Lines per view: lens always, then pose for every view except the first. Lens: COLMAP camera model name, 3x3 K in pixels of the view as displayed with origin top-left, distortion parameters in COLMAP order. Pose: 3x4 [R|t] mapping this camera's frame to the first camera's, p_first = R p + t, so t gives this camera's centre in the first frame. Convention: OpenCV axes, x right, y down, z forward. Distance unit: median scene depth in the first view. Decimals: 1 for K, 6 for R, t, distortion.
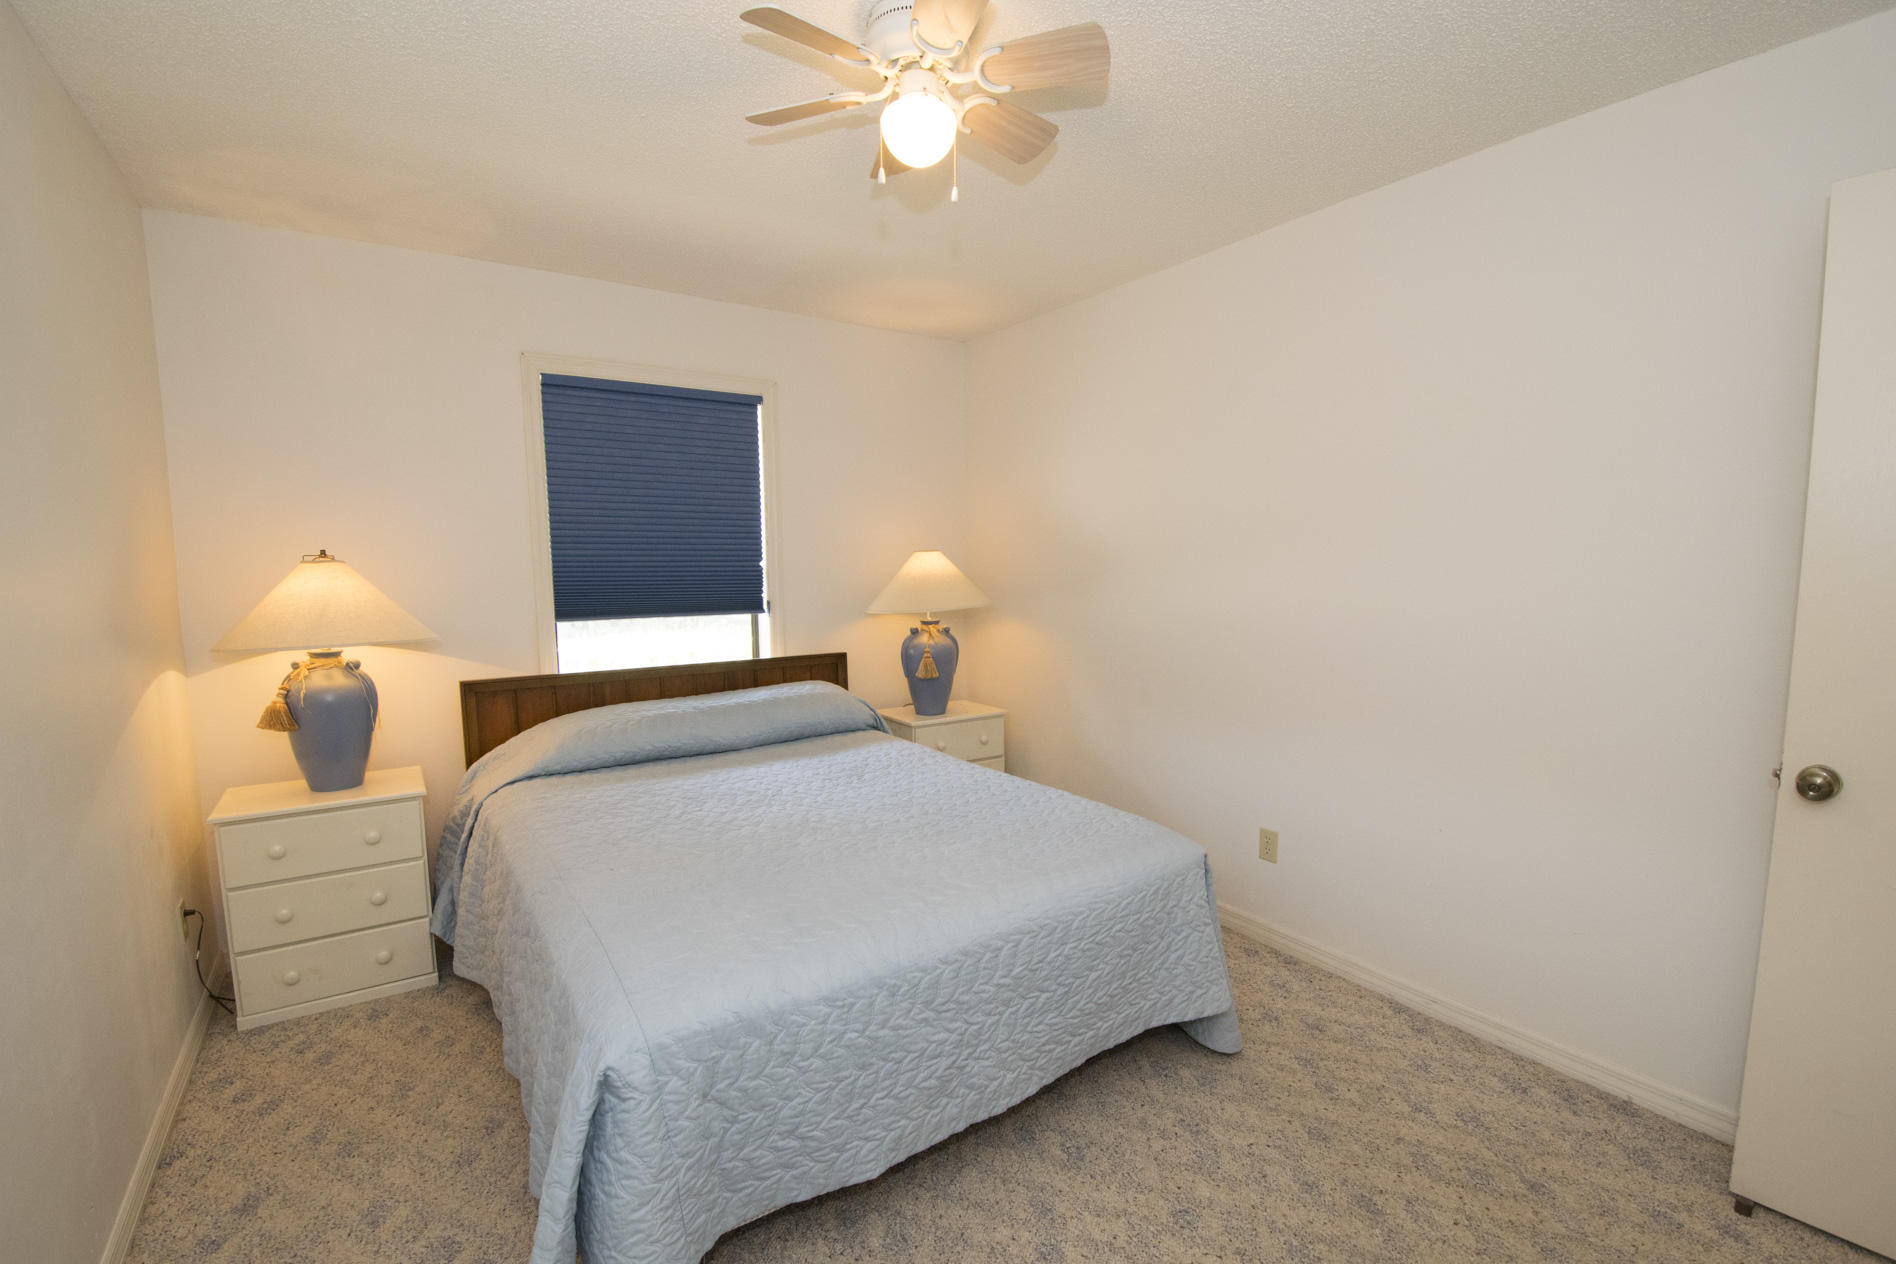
lens RADIAL K [[830.5, 0, 958.2], [0, 830.5, 657.3], [0, 0, 1]] dist [0.012218, -0.020417]
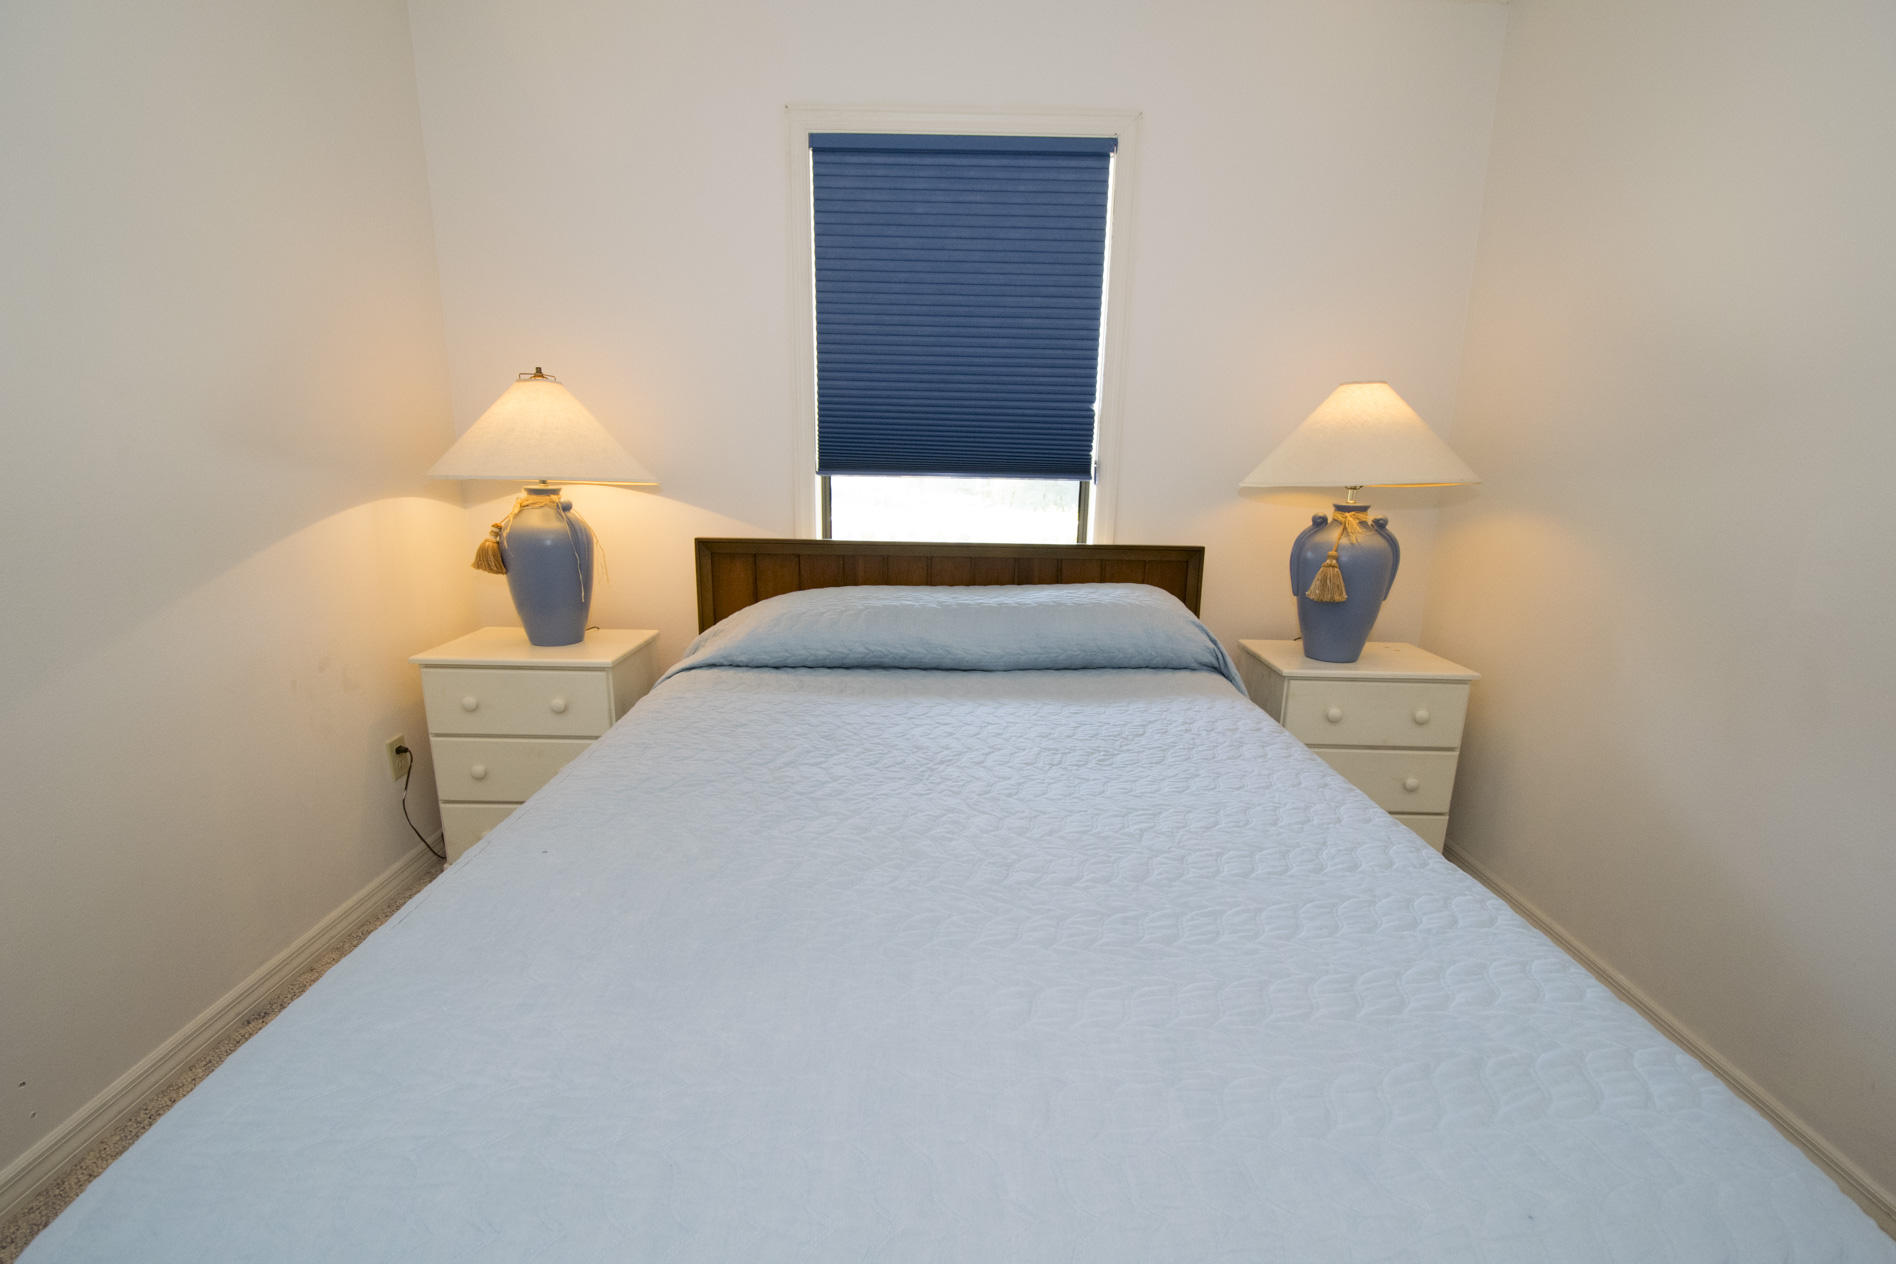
lens RADIAL K [[830.5, 0, 958.2], [0, 830.5, 657.3], [0, 0, 1]] dist [0.012218, -0.020417]
pose [[0.829859, 0.157598, -0.535254, 0.078346], [-0.089191, 0.984415, 0.151565, -0.002445], [0.550798, -0.078038, 0.830982, 0.386049]]
